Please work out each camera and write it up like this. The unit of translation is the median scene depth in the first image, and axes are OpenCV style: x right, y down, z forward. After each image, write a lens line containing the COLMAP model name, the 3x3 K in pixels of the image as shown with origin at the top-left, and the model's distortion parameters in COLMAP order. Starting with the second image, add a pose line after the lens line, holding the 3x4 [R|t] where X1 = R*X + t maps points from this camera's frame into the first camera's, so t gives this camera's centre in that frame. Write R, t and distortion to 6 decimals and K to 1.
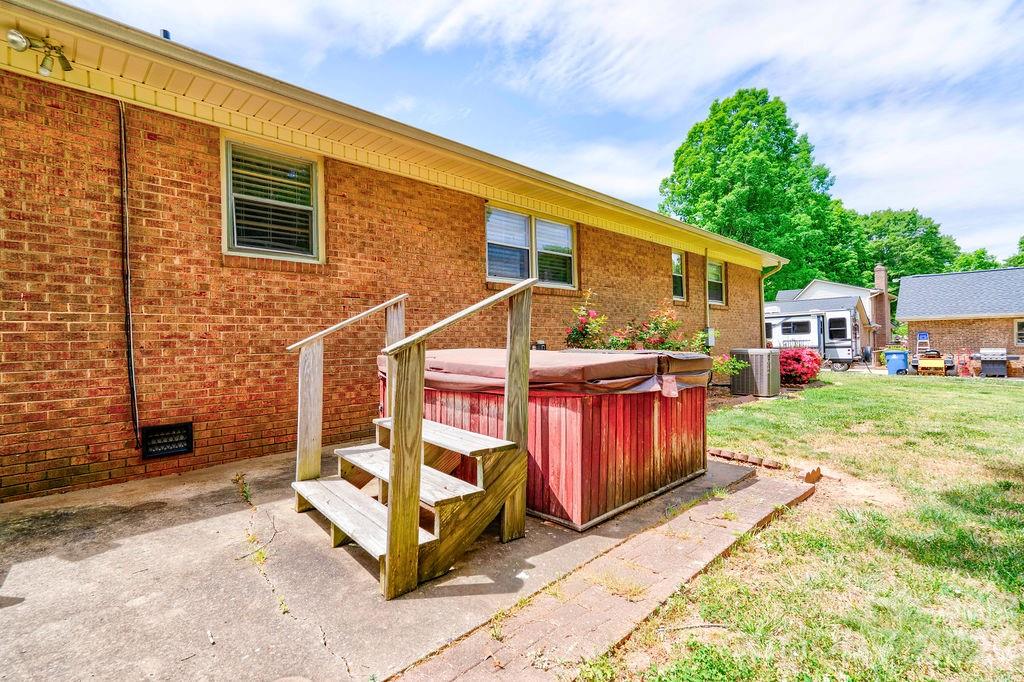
lens RADIAL K [[464.0, 0, 516.7], [0, 464.0, 341.9], [0, 0, 1]] dist [0.001143, 0.005258]
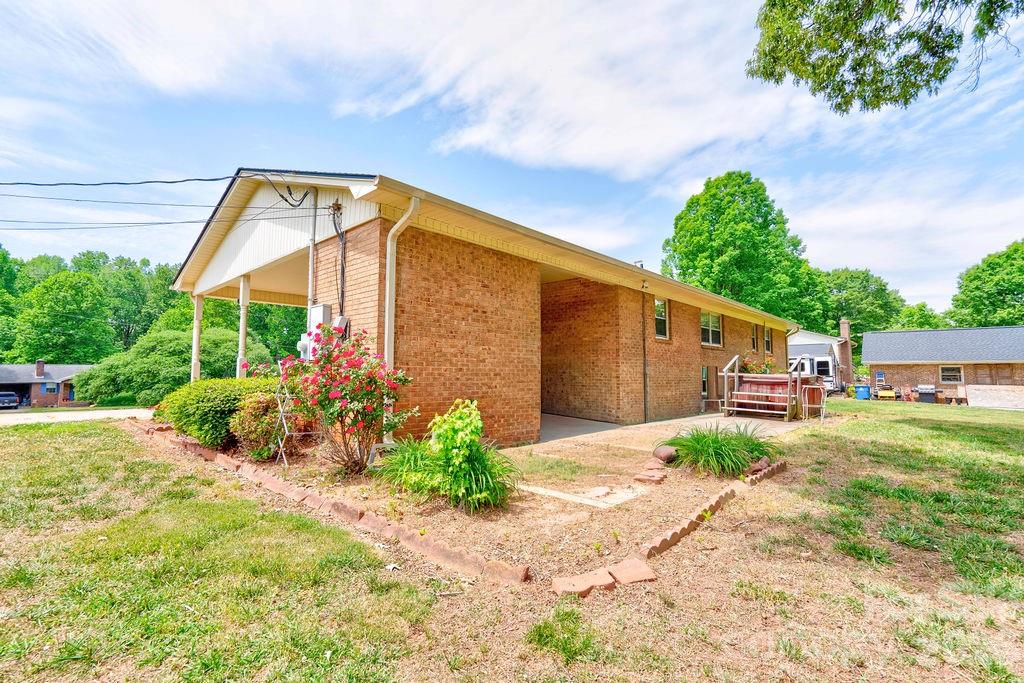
lens RADIAL K [[464.0, 0, 509.1], [0, 464.0, 339.9], [0, 0, 1]] dist [0.001143, 0.005258]
pose [[0.998305, 0.029213, 0.050327, -0.158975], [-0.025598, 0.997145, -0.071038, 0.004834], [-0.052259, 0.069629, 0.996203, -0.173625]]
